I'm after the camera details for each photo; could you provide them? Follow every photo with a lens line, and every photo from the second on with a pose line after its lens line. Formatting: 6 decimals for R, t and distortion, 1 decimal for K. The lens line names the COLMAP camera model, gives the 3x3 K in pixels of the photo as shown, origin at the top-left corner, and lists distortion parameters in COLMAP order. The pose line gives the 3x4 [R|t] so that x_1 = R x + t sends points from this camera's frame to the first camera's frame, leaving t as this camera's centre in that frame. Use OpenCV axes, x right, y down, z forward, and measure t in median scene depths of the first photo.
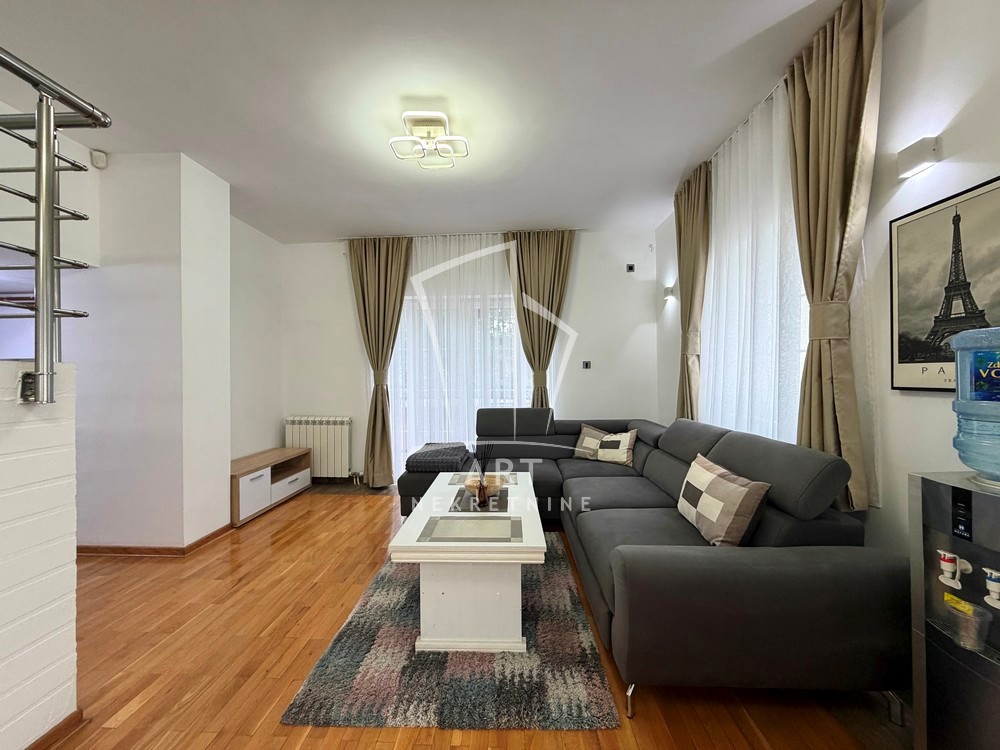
lens RADIAL K [[397.6, 0, 495.6], [0, 397.6, 375.8], [0, 0, 1]] dist [-0.002206, 0.000038]
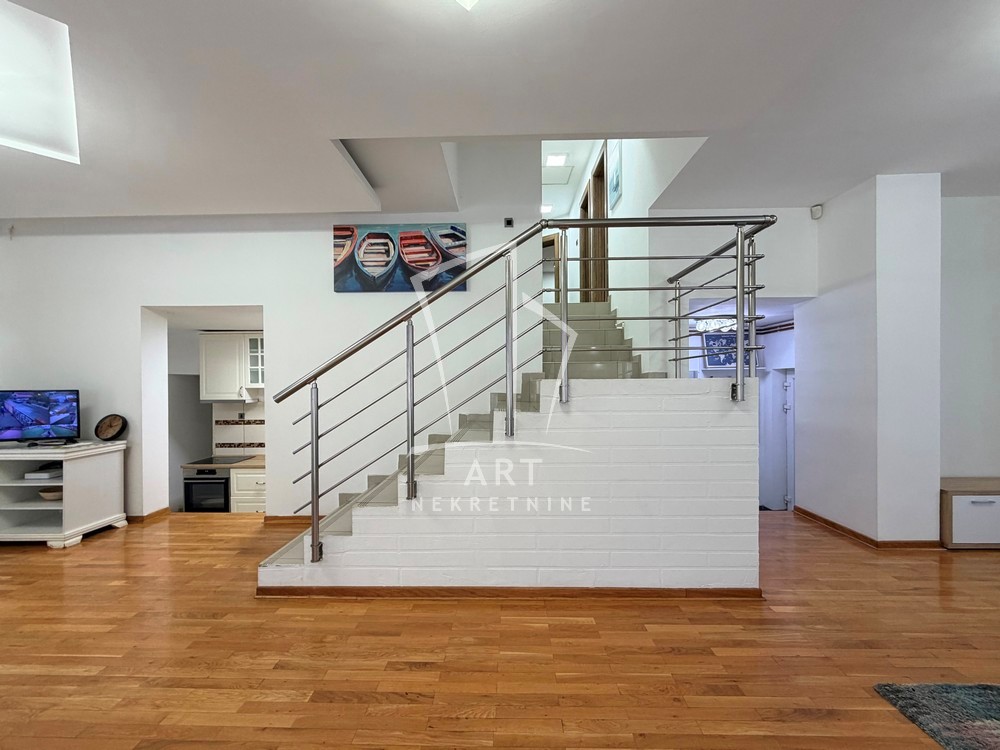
lens RADIAL K [[419.5, 0, 497.0], [0, 419.5, 383.4], [0, 0, 1]] dist [-0.001009, -0.000240]
pose [[0.021605, 0.008084, -0.999734, 0.413849], [0.008491, 0.999930, 0.008269, -0.019718], [0.999731, -0.008668, 0.021535, -0.074239]]
